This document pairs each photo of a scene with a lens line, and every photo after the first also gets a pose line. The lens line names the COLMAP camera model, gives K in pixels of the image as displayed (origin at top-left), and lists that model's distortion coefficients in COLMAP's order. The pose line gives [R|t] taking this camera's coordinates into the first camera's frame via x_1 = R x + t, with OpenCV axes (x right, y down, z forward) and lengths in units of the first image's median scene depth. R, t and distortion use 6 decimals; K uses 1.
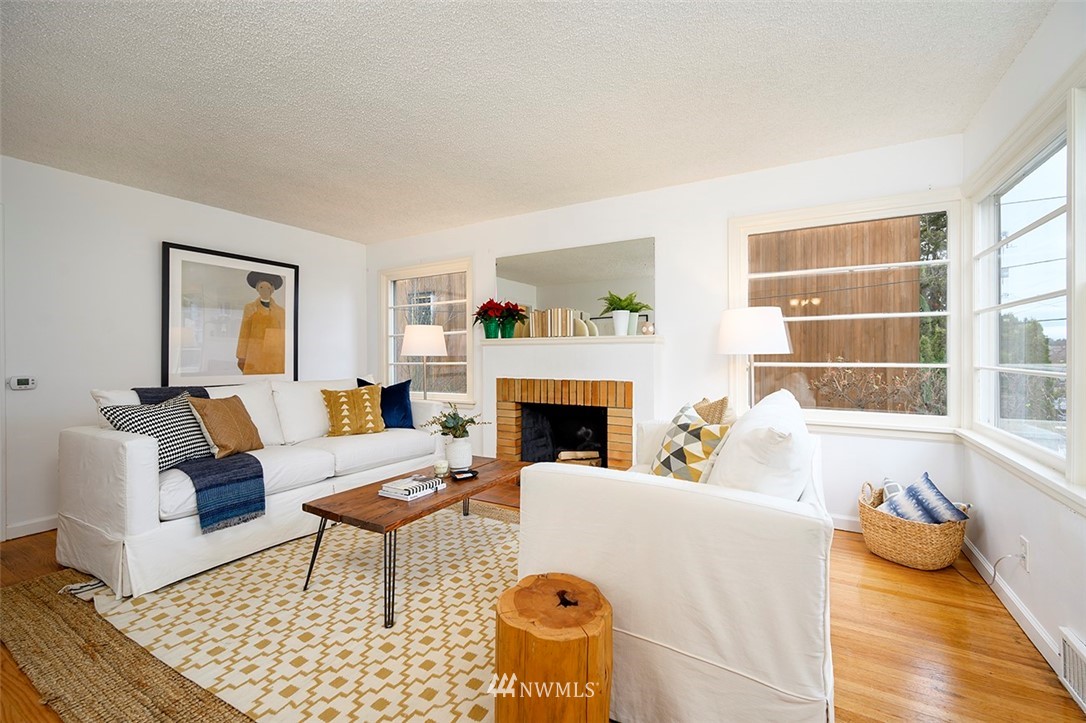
lens RADIAL K [[469.6, 0, 545.3], [0, 469.6, 354.3], [0, 0, 1]] dist [-0.004280, -0.000281]
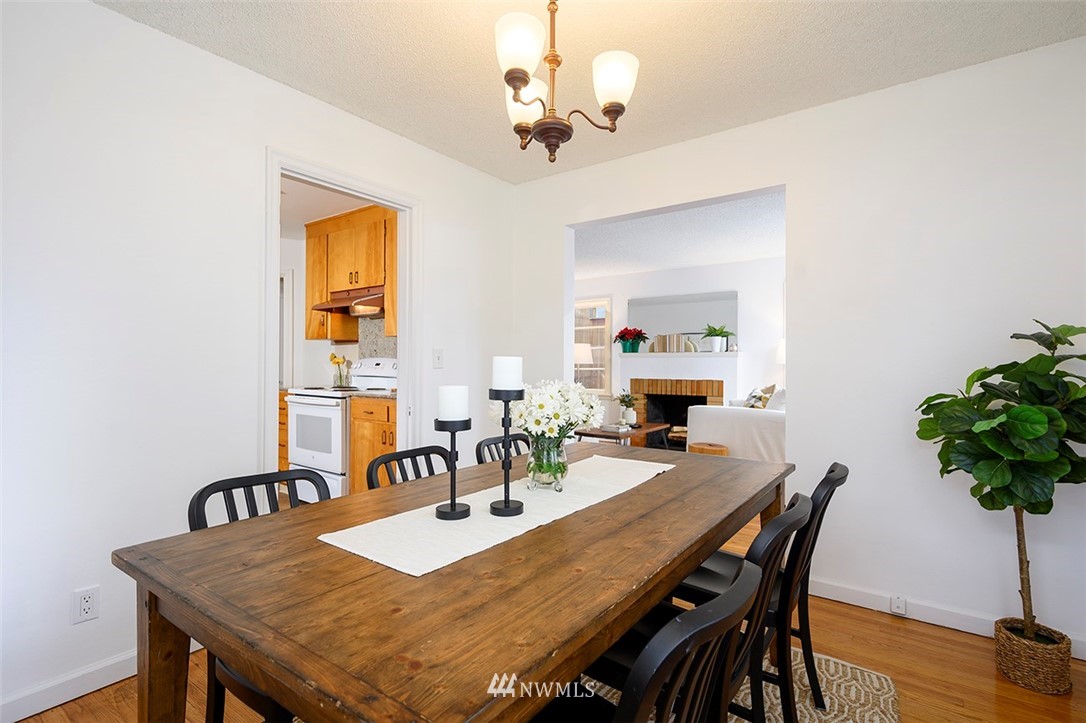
lens RADIAL K [[518.8, 0, 536.0], [0, 518.8, 362.5], [0, 0, 1]] dist [-0.000174, -0.000599]
pose [[0.992064, 0.006227, -0.125576, -0.214596], [-0.006273, 0.999980, 0.000029, 0.000125], [0.125574, 0.000759, 0.992084, -0.796644]]
